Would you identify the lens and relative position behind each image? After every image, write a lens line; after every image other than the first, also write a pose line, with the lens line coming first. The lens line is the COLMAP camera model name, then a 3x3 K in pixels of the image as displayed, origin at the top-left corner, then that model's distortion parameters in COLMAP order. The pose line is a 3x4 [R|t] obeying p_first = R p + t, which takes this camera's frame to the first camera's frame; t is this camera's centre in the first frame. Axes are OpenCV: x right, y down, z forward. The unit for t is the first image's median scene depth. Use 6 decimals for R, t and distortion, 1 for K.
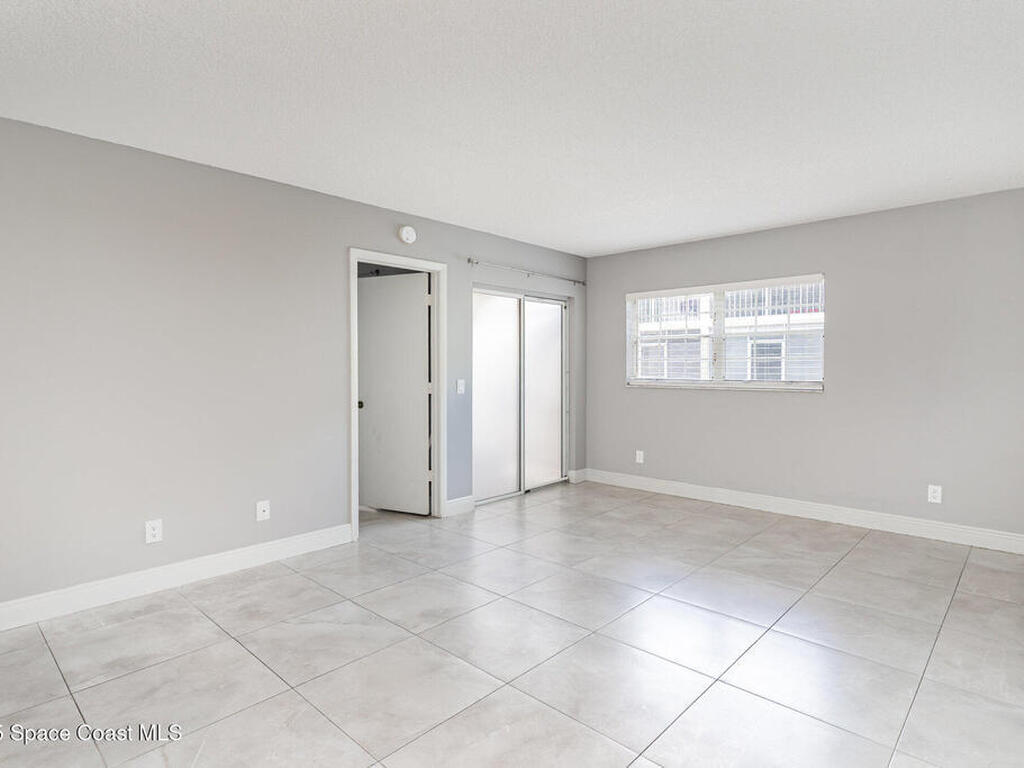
lens RADIAL K [[556.1, 0, 519.9], [0, 556.1, 375.8], [0, 0, 1]] dist [0.003381, 0.000991]
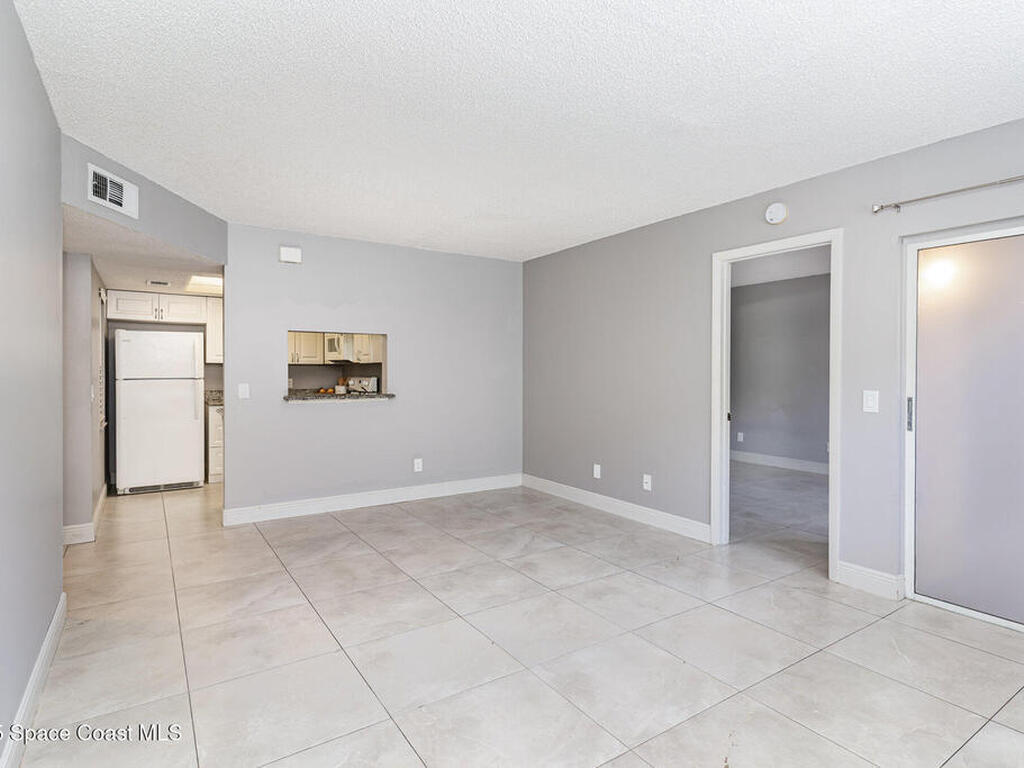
lens RADIAL K [[556.1, 0, 519.9], [0, 556.1, 375.8], [0, 0, 1]] dist [0.003381, 0.000991]
pose [[-0.226395, 0.011768, -0.973965, 1.104816], [-0.016207, 0.999743, 0.015847, -0.025606], [0.973901, 0.019372, -0.226146, 1.290445]]
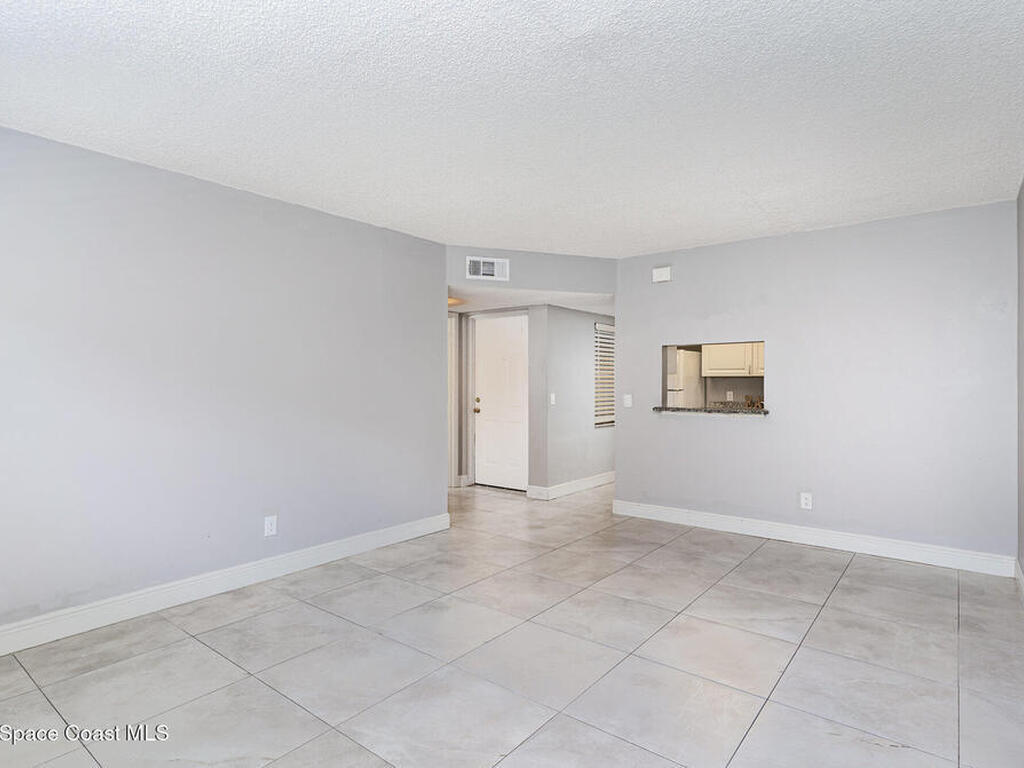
lens RADIAL K [[576.9, 0, 512.0], [0, 576.9, 384.0], [0, 0, 1]] dist [0.003670, 0.000640]
pose [[-0.997159, 0.002808, -0.075278, 0.240807], [0.001393, 0.999821, 0.018843, -0.036944], [0.075318, 0.018685, -0.996984, 2.055429]]
